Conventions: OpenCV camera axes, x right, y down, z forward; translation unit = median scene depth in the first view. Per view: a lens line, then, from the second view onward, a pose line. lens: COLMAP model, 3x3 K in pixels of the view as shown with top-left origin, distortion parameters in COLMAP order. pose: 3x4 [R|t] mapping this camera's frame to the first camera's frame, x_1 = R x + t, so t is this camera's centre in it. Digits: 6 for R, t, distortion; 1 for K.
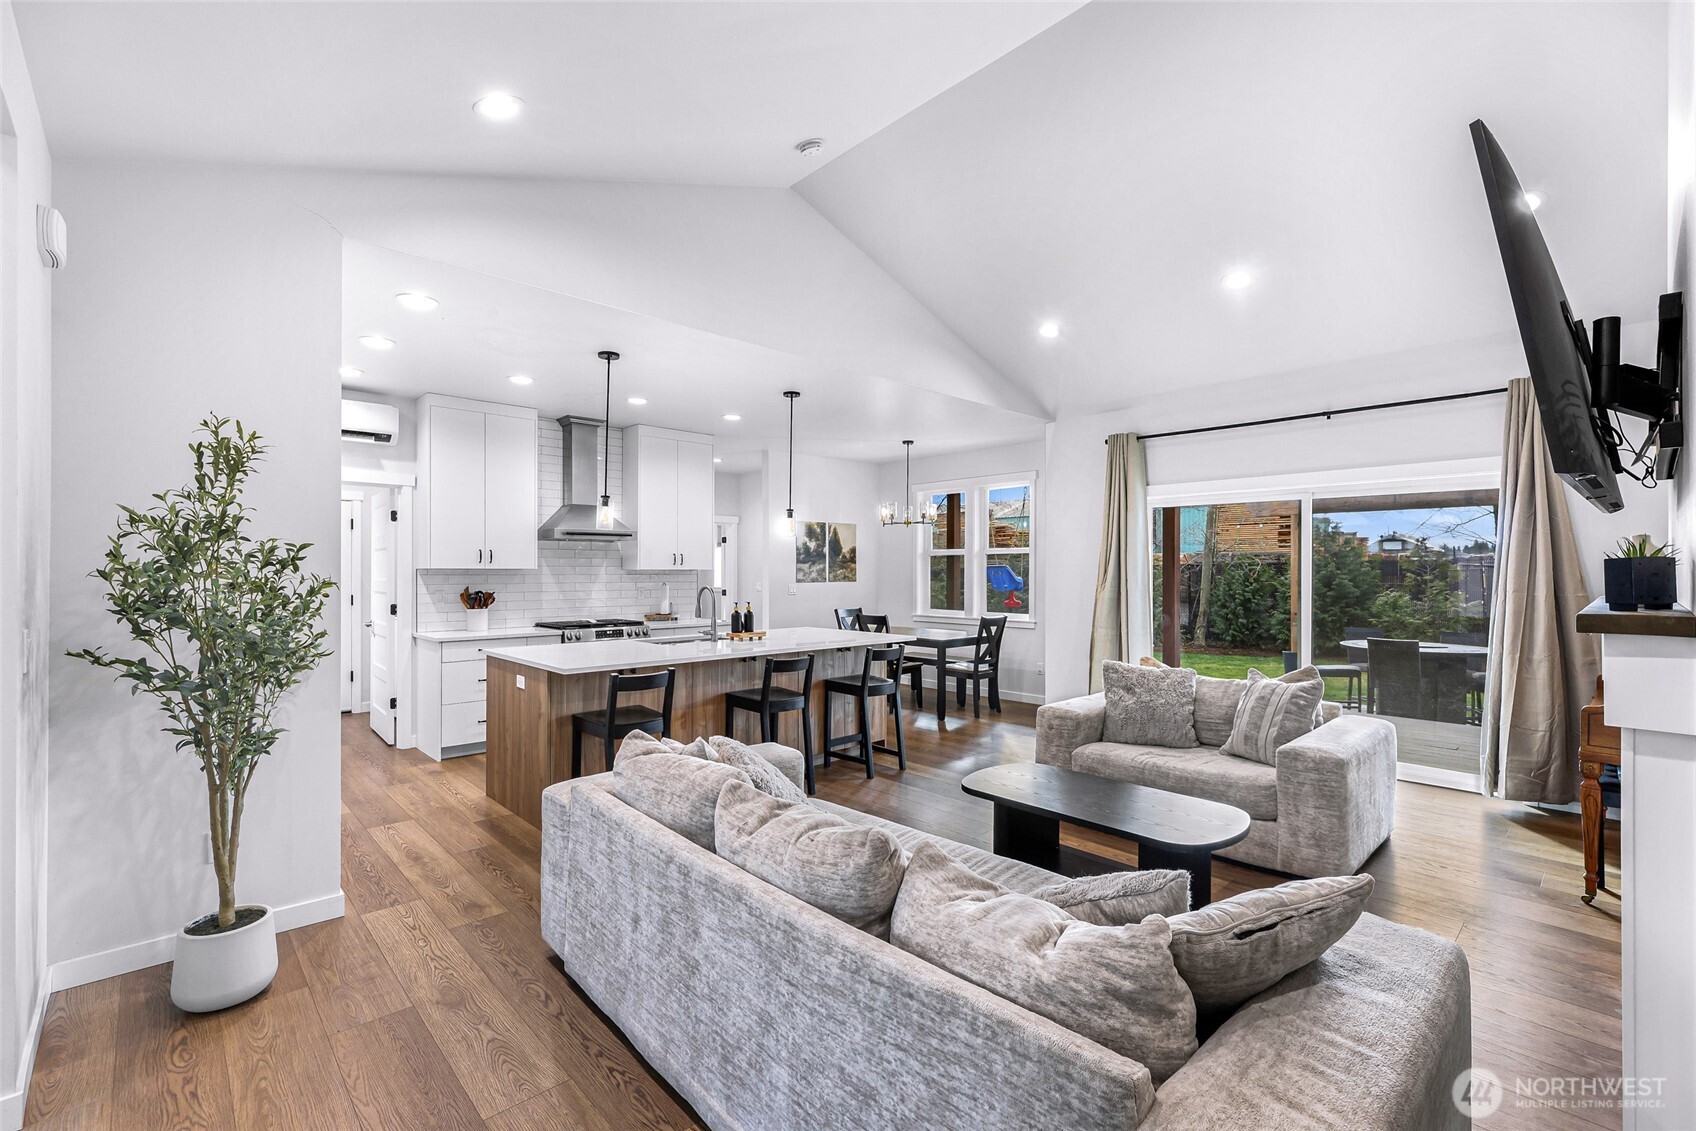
lens RADIAL K [[721.7, 0, 843.1], [0, 721.7, 572.8], [0, 0, 1]] dist [0.001822, 0.000006]
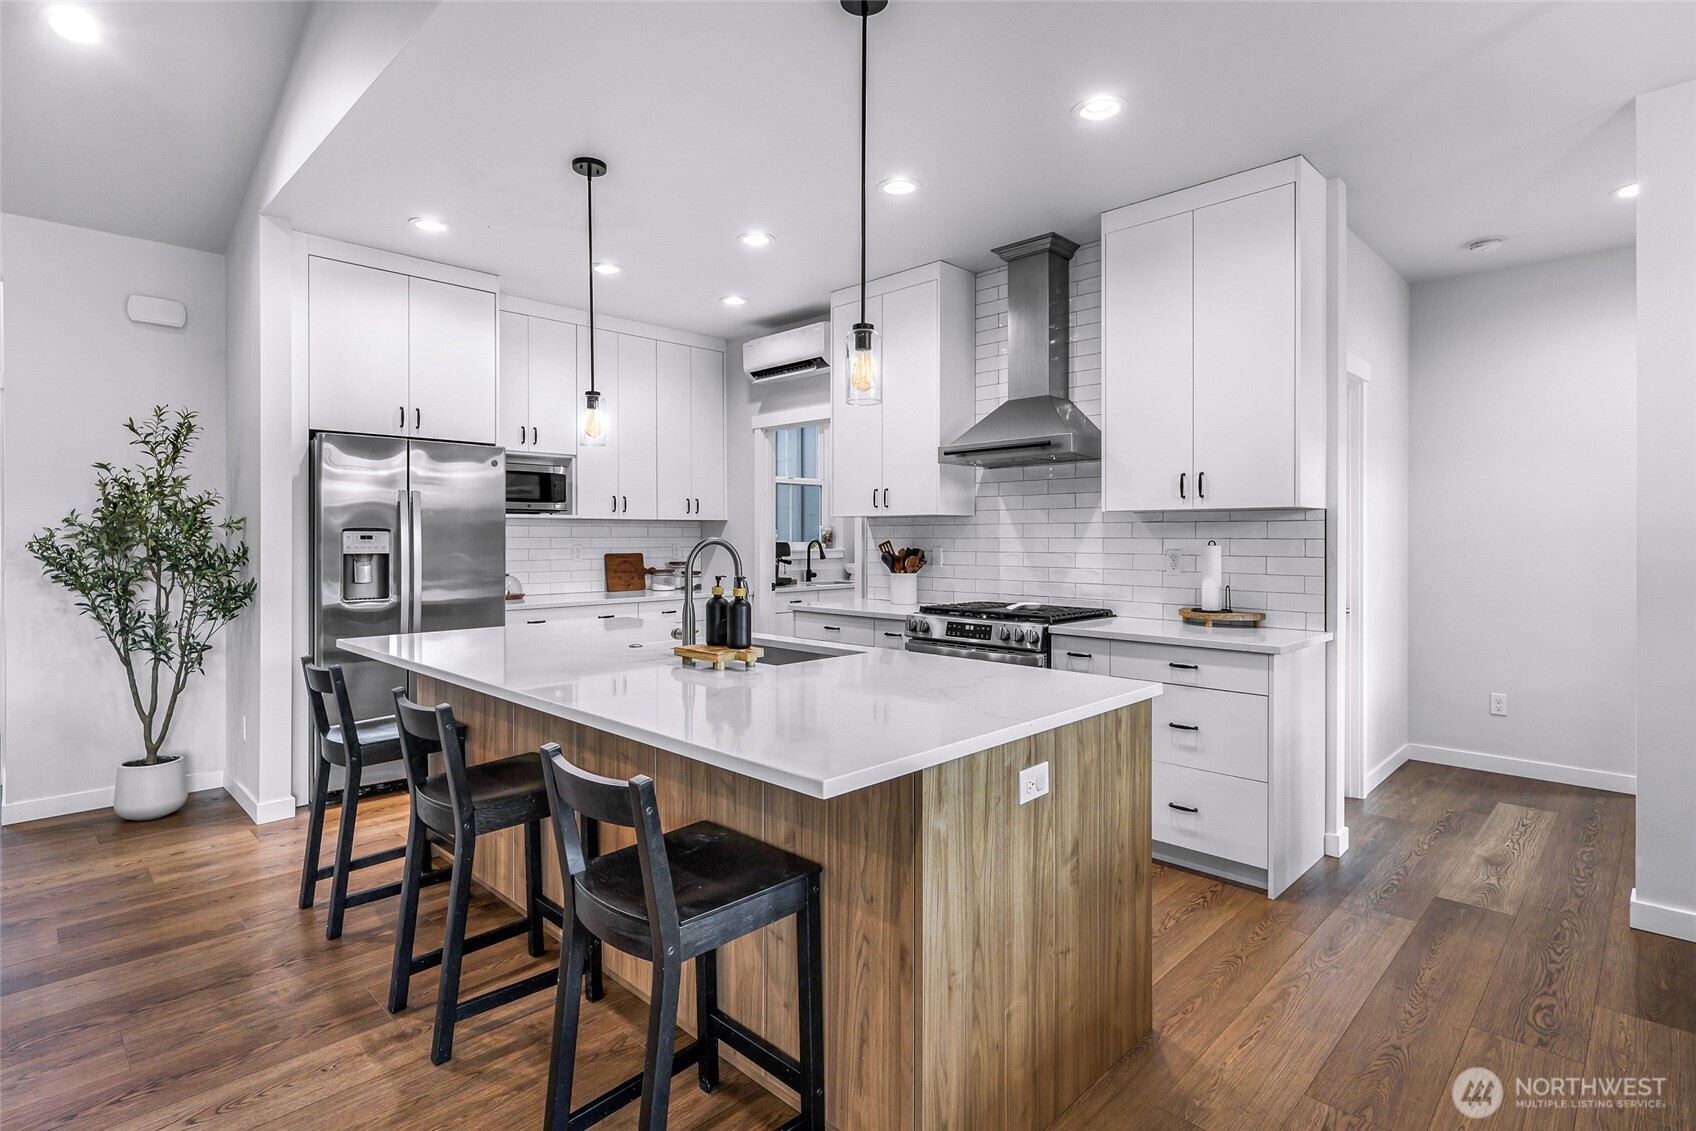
lens RADIAL K [[849.2, 0, 857.0], [0, 849.2, 540.2], [0, 0, 1]] dist [-0.000841, -0.000162]
pose [[0.041330, 0.002307, -0.999143, 0.268491], [-0.000616, 0.999997, 0.002283, 0.013135], [0.999145, 0.000521, 0.041331, 0.768144]]
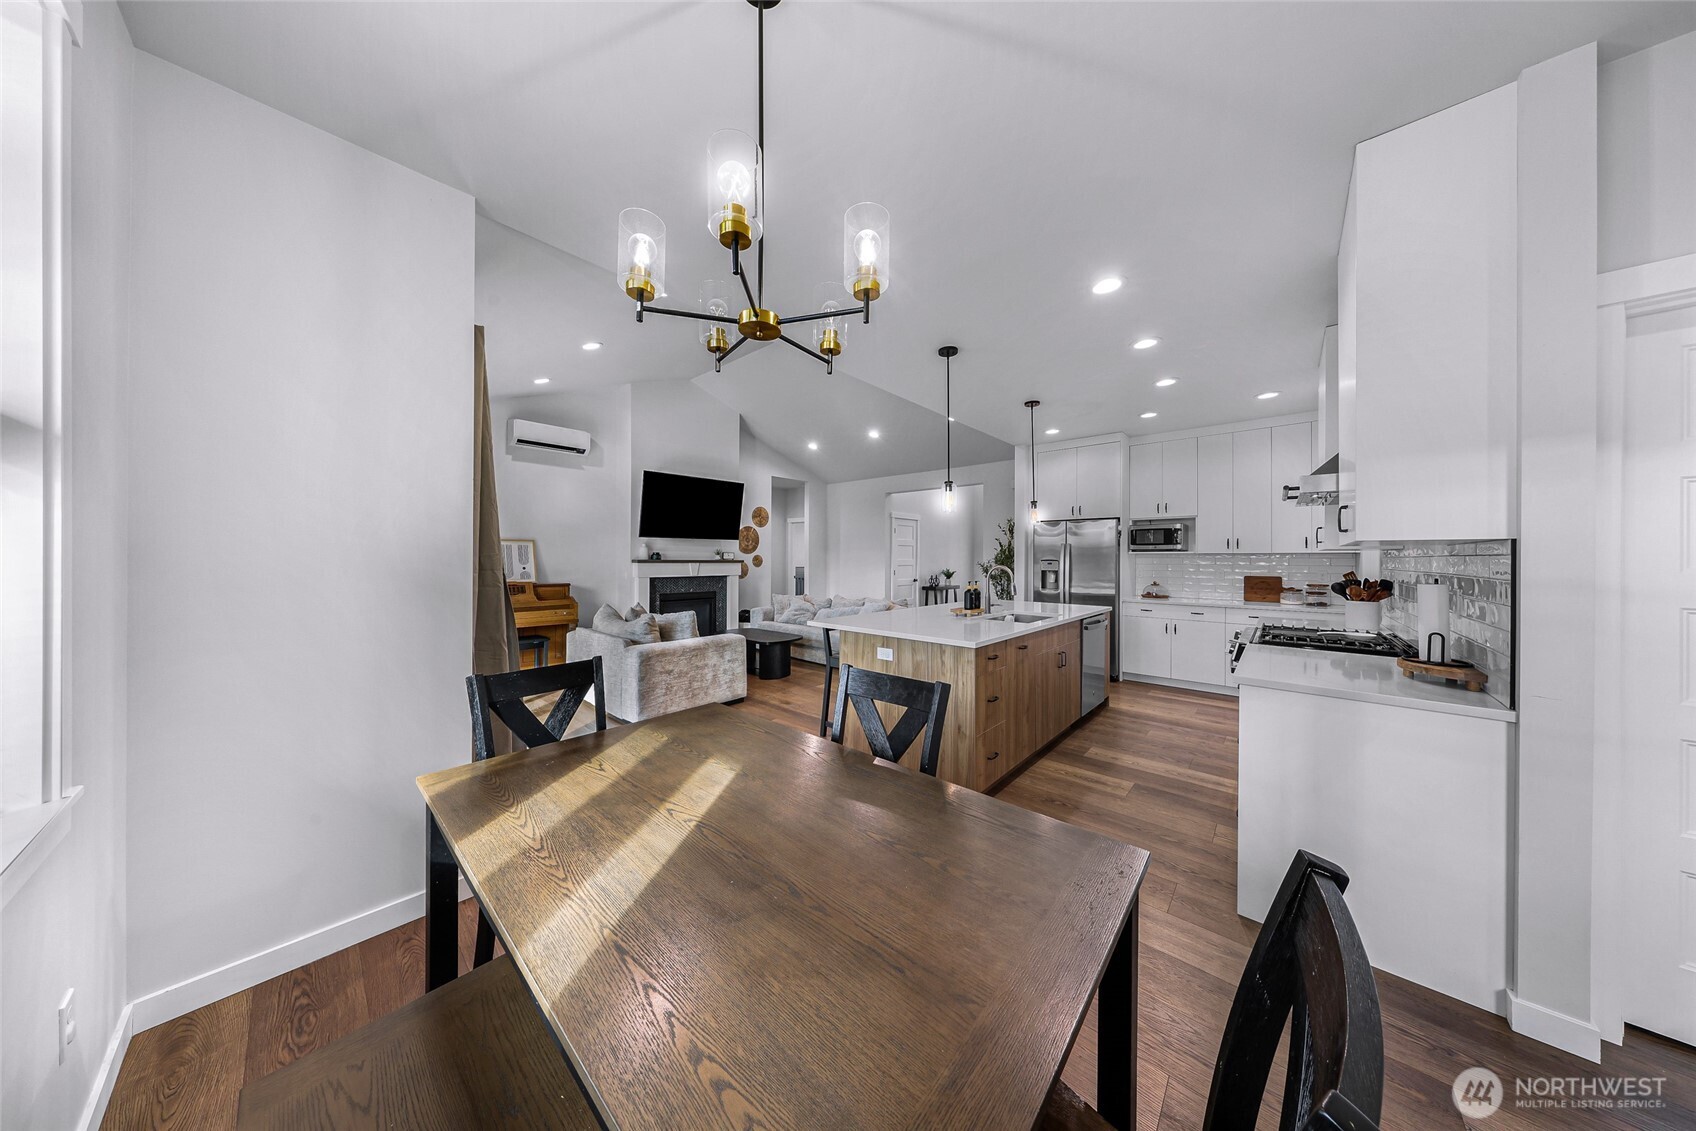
lens RADIAL K [[490.1, 0, 845.7], [0, 490.1, 554.5], [0, 0, 1]] dist [0.001359, 0.000021]
pose [[-0.997187, -0.009246, -0.074386, 0.077101], [-0.008766, 0.999939, -0.006778, 0.006466], [0.074444, -0.006107, -0.997207, 1.245981]]
